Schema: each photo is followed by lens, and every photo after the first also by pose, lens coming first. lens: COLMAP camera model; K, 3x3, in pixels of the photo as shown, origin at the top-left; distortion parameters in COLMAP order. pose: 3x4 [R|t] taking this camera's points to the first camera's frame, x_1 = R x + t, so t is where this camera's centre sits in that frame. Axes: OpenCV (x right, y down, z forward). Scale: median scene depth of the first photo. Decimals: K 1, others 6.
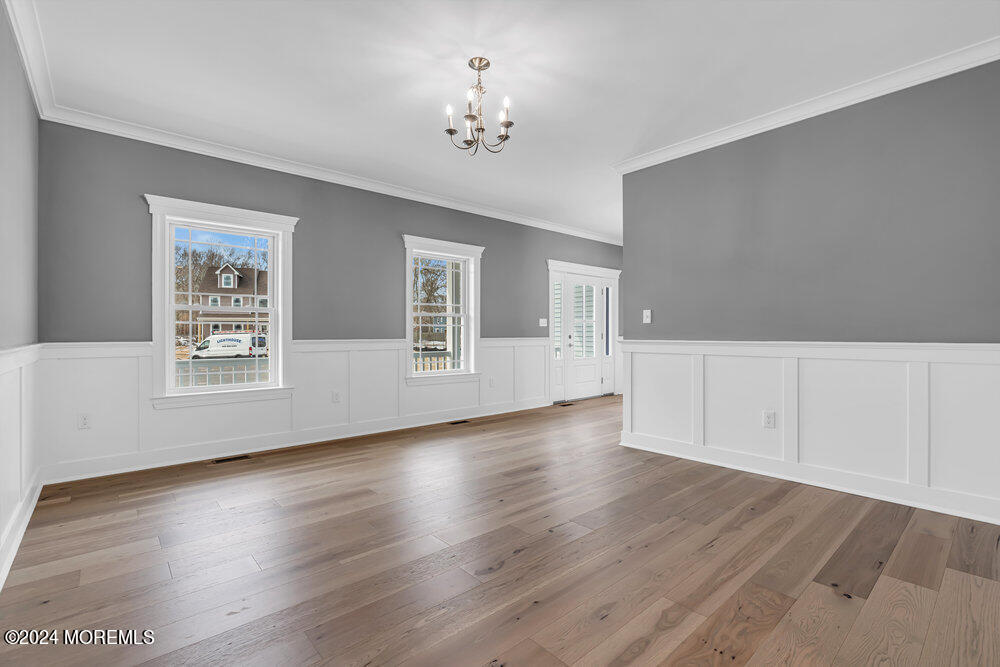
lens RADIAL K [[454.3, 0, 504.8], [0, 454.3, 331.0], [0, 0, 1]] dist [-0.008132, 0.002421]
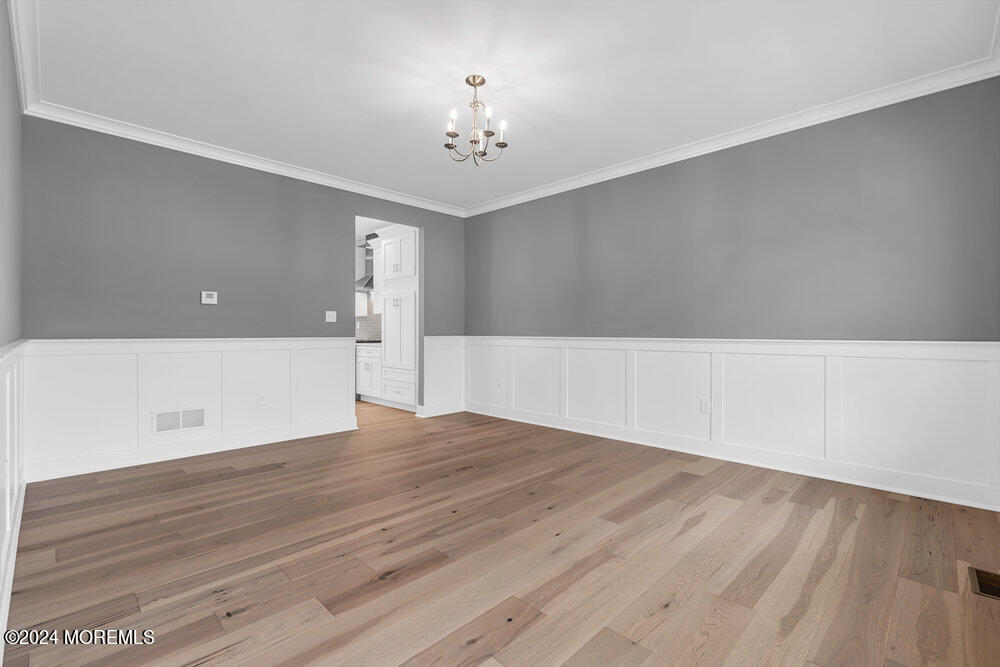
lens RADIAL K [[451.5, 0, 501.4], [0, 451.5, 336.8], [0, 0, 1]] dist [-0.011100, 0.004590]
pose [[-0.997860, 0.002024, -0.065354, -0.035627], [0.001471, 0.999963, 0.008519, 0.006968], [0.065368, 0.008405, -0.997826, 1.569207]]
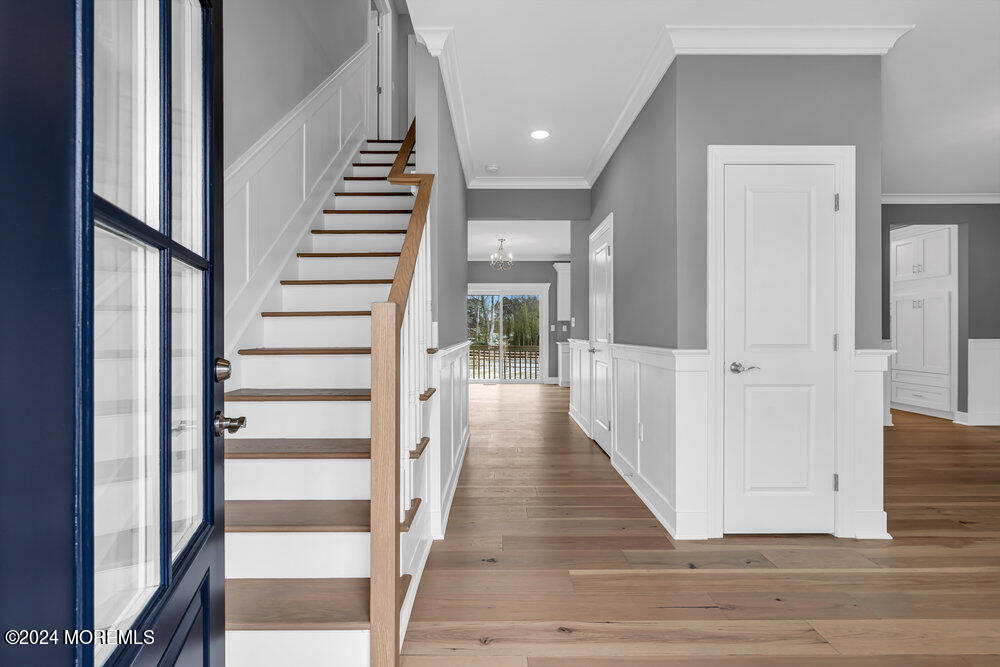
lens RADIAL K [[451.5, 0, 494.5], [0, 451.5, 334.0], [0, 0, 1]] dist [-0.011100, 0.004590]
pose [[-0.744968, -0.002092, 0.667097, 0.309704], [-0.002172, 0.999997, 0.000710, 0.003605], [-0.667097, -0.000920, -0.744970, 2.128840]]
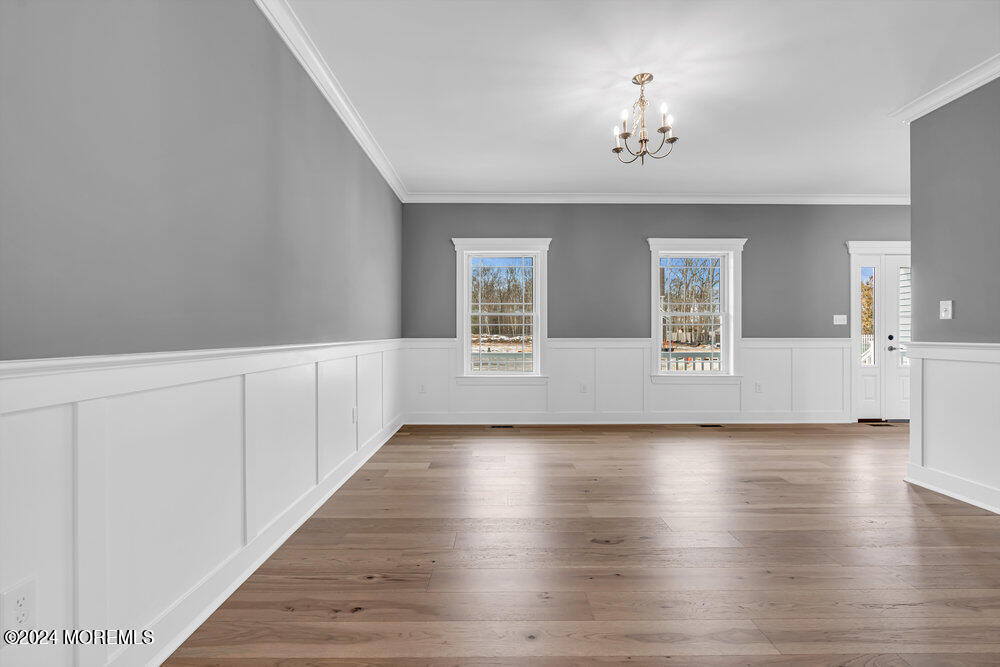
lens RADIAL K [[451.5, 0, 500.5], [0, 451.5, 331.1], [0, 0, 1]] dist [-0.011100, 0.004590]
pose [[0.753704, -0.001091, -0.657213, 0.291783], [0.002277, 0.999997, 0.000951, -0.000532], [0.657210, -0.002213, 0.753704, -0.010690]]
